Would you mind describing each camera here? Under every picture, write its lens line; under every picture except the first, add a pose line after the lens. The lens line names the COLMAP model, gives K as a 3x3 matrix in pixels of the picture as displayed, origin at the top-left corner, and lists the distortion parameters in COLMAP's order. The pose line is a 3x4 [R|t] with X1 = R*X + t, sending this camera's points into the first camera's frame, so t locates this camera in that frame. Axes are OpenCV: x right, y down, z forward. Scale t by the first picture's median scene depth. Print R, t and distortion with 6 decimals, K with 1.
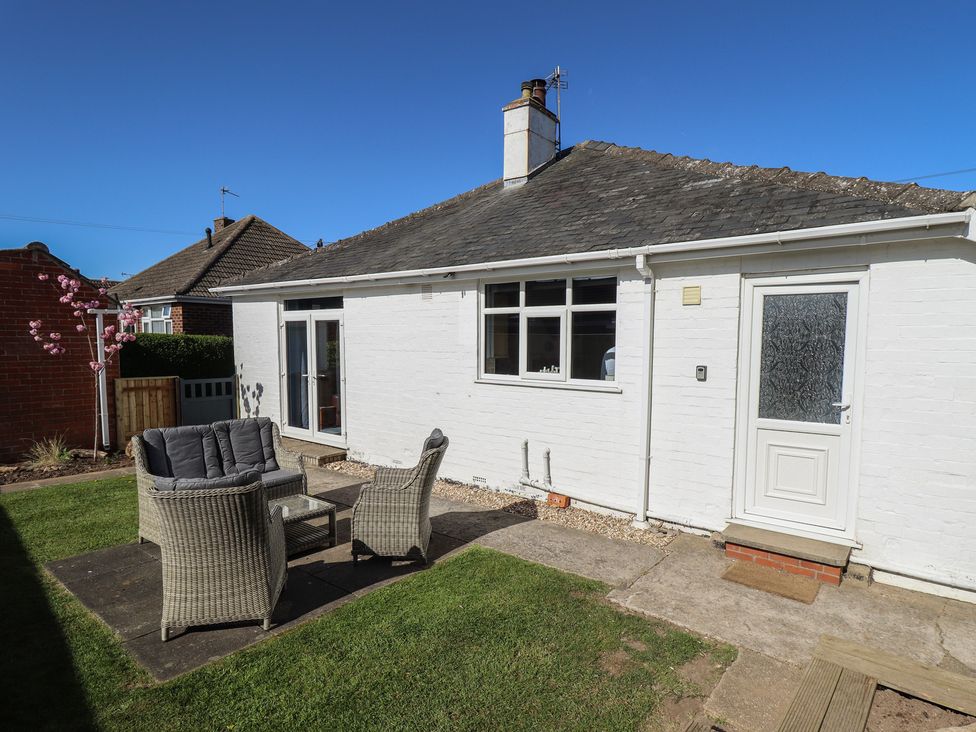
lens RADIAL K [[554.9, 0, 489.4], [0, 554.9, 370.9], [0, 0, 1]] dist [-0.000792, -0.001098]
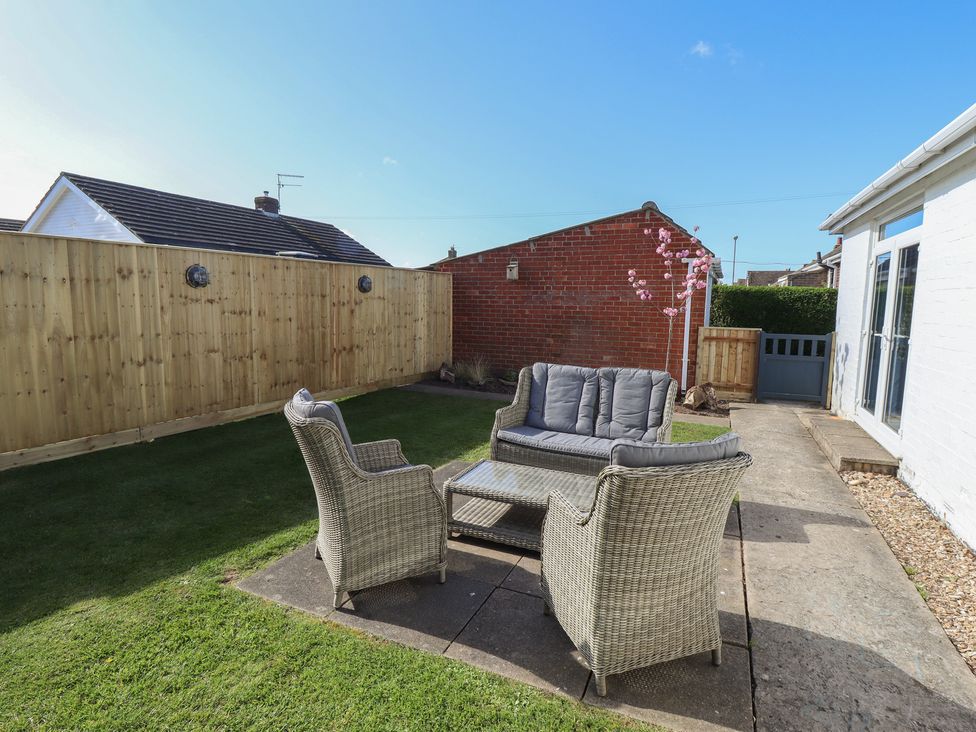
lens RADIAL K [[517.0, 0, 515.9], [0, 517.0, 353.7], [0, 0, 1]] dist [-0.017492, -0.002426]
pose [[0.277155, 0.094327, -0.956184, 0.146395], [-0.069506, 0.994530, 0.077963, 0.014278], [0.958308, 0.044853, 0.282195, 0.447704]]
